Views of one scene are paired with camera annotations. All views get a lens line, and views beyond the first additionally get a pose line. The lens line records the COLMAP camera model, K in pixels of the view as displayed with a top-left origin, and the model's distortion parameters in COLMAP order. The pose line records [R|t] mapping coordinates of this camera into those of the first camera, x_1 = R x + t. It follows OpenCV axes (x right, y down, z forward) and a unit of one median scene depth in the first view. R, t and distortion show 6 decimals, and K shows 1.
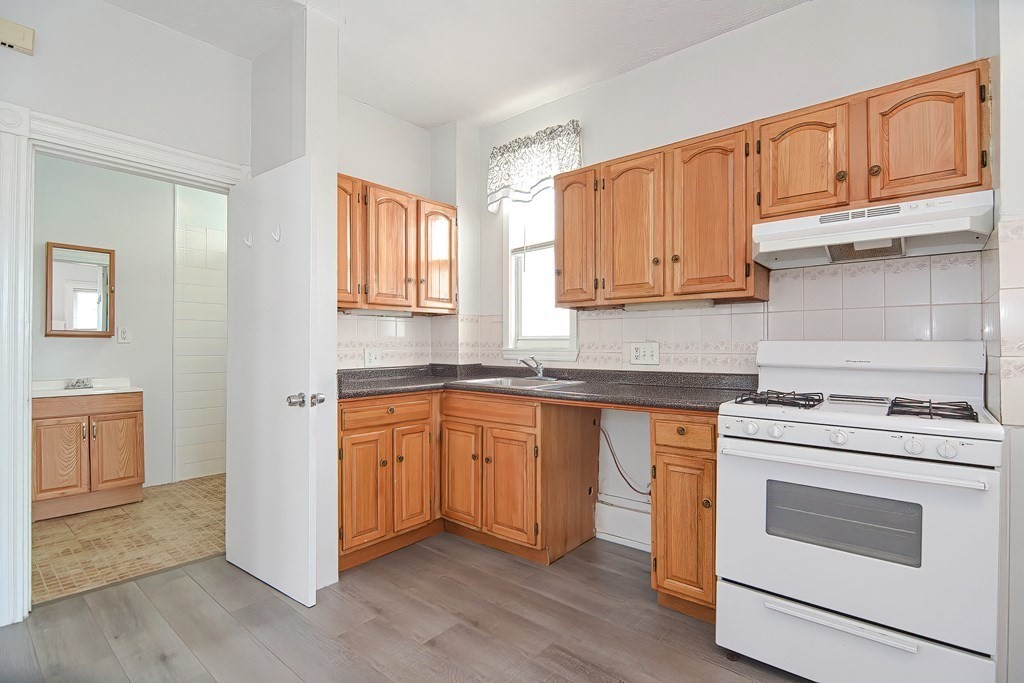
lens RADIAL K [[495.3, 0, 518.5], [0, 495.3, 344.9], [0, 0, 1]] dist [-0.000834, -0.005351]
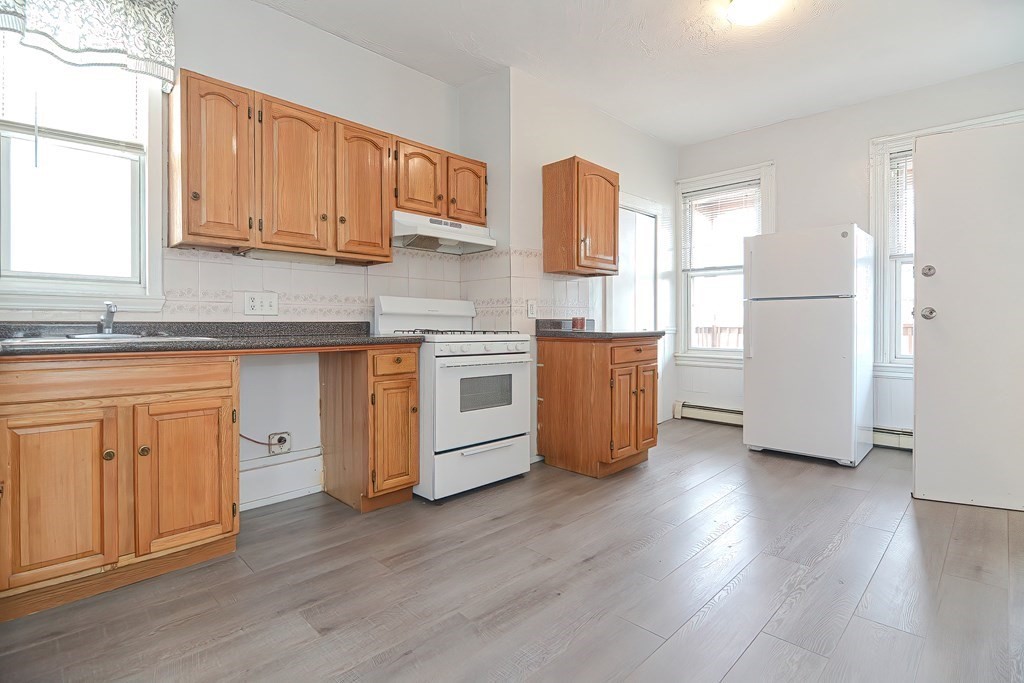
lens RADIAL K [[495.3, 0, 530.3], [0, 495.3, 334.9], [0, 0, 1]] dist [-0.000834, -0.005351]
pose [[0.052809, -0.019286, 0.998418, -0.932347], [-0.000835, 0.999812, 0.019357, 0.080136], [-0.998604, -0.001856, 0.052783, 0.576754]]
